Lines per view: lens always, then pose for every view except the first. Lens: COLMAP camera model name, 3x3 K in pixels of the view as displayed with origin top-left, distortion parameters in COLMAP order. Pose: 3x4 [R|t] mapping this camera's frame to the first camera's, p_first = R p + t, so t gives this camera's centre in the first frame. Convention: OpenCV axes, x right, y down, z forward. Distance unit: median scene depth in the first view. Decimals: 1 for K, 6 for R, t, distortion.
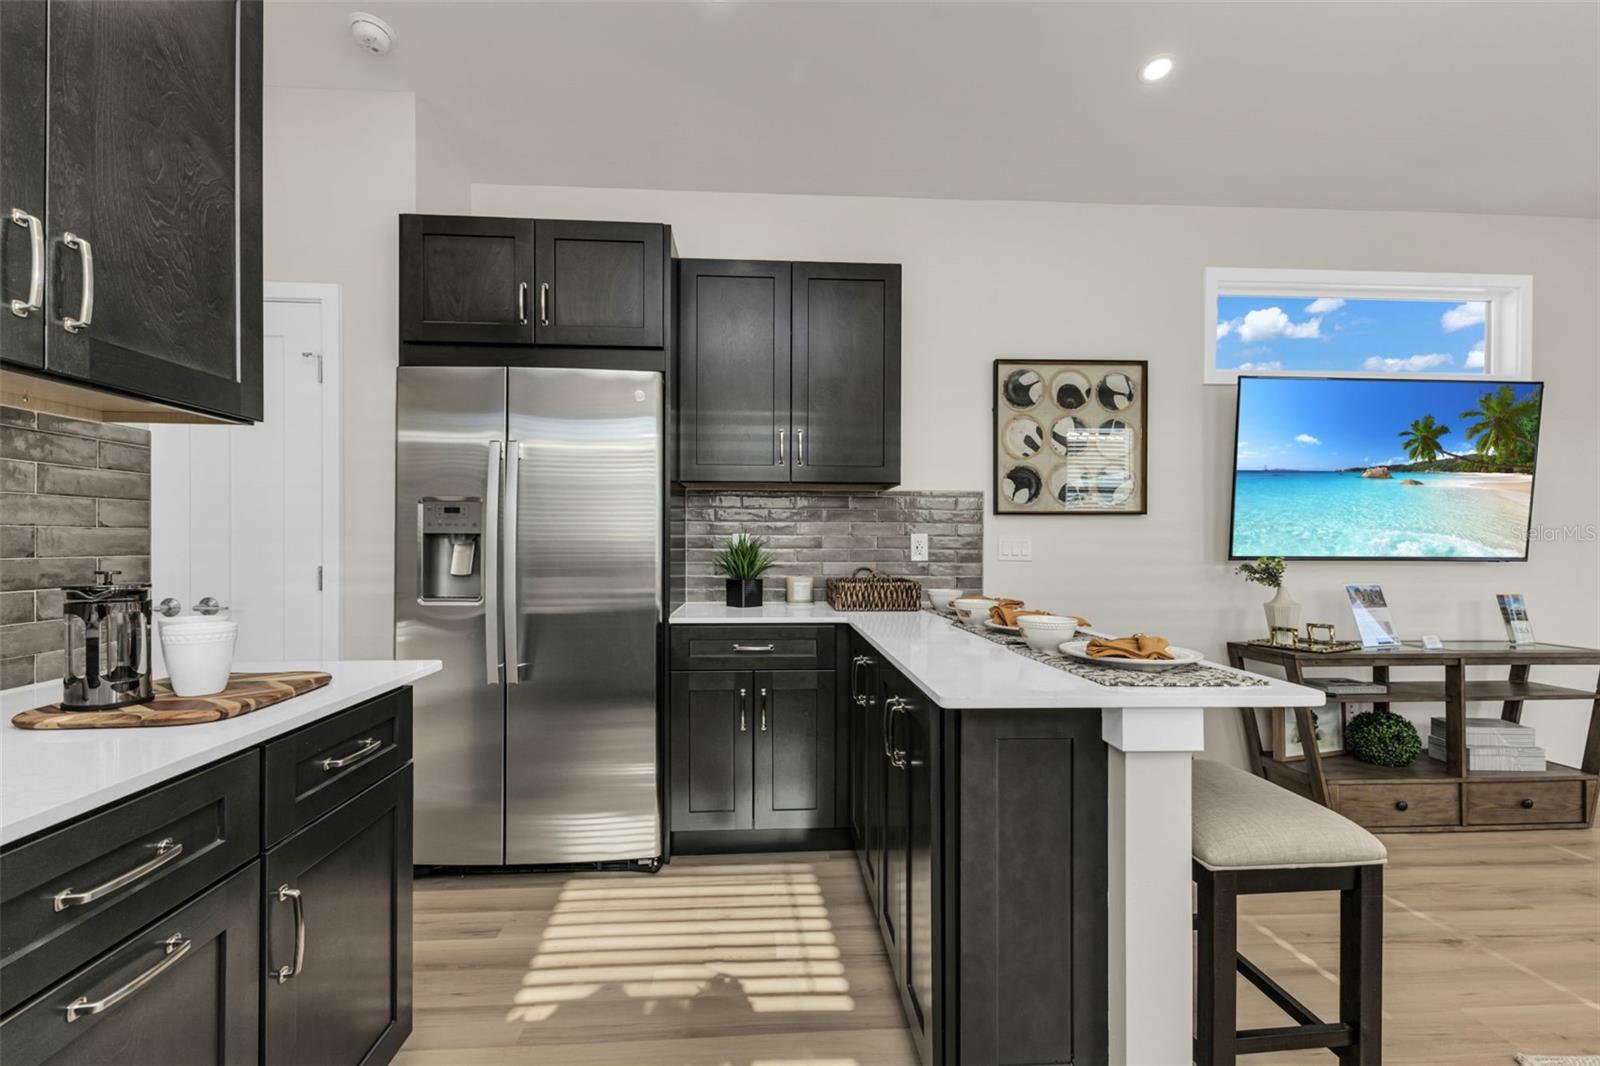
lens RADIAL K [[694.8, 0, 796.4], [0, 694.8, 545.5], [0, 0, 1]] dist [0.002574, -0.000464]
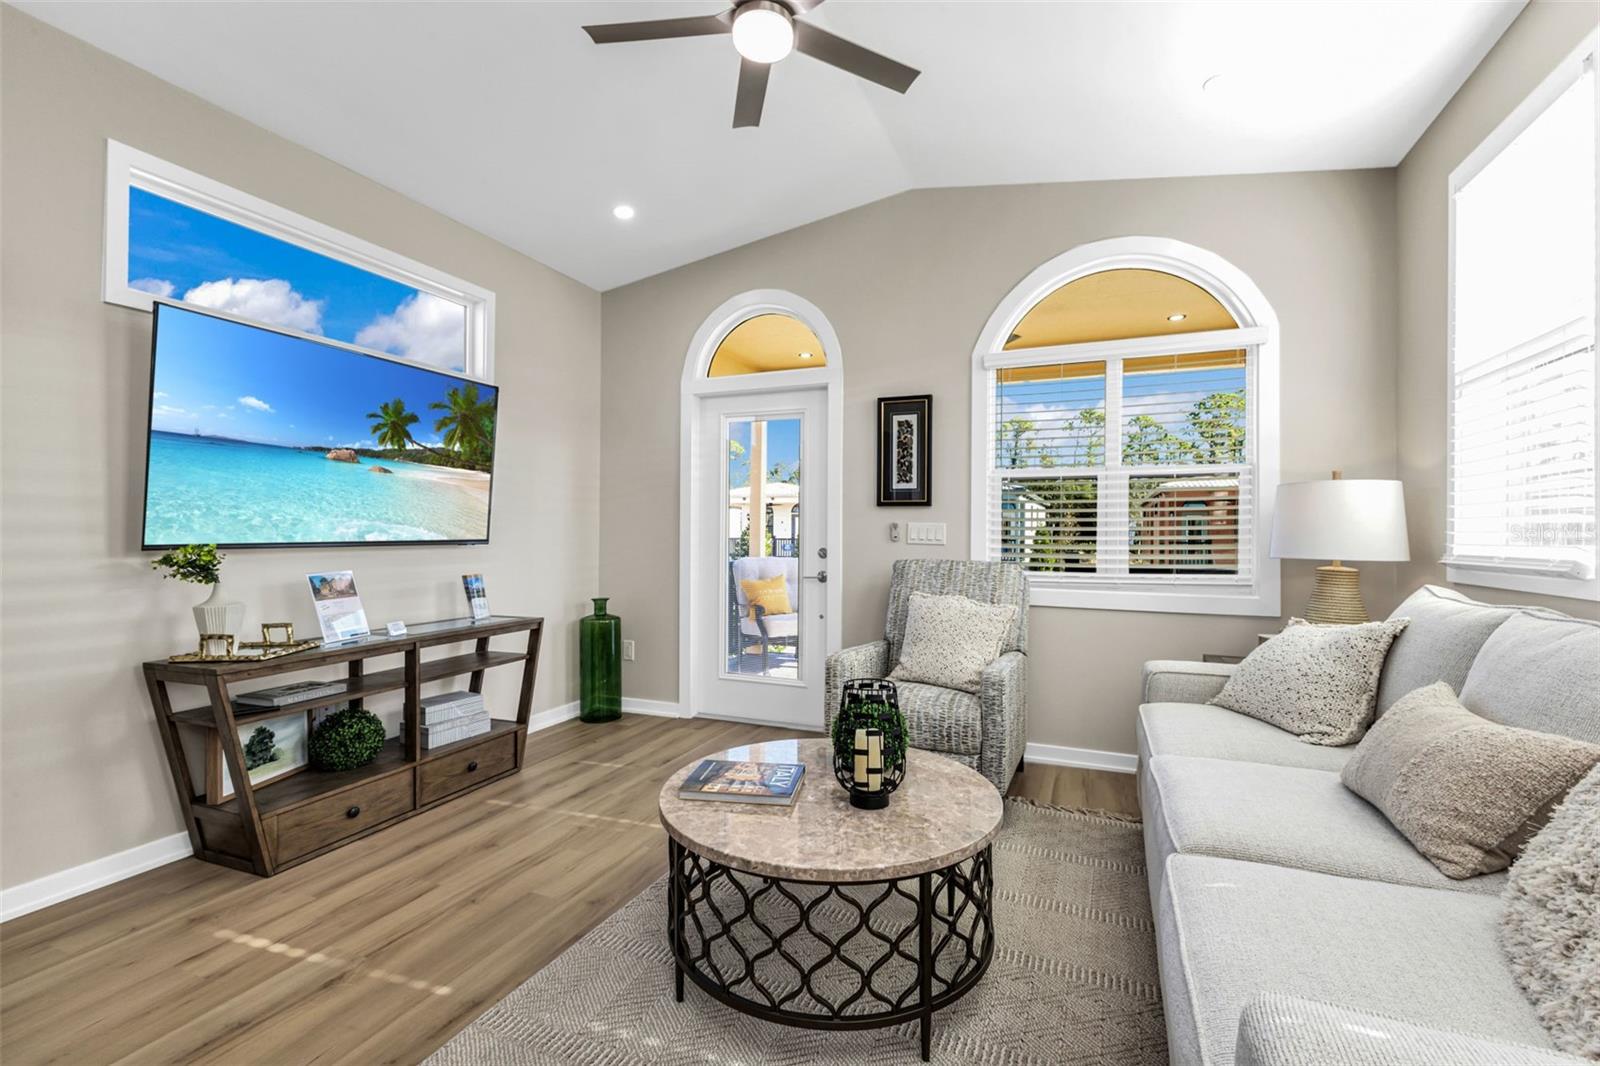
lens RADIAL K [[700.0, 0, 805.1], [0, 700.0, 524.5], [0, 0, 1]] dist [0.003918, 0.000206]
pose [[0.430913, 0.005285, 0.902378, 0.265257], [0.002949, 0.999969, -0.007265, 0.000505], [-0.902388, 0.005792, 0.430885, 0.051868]]
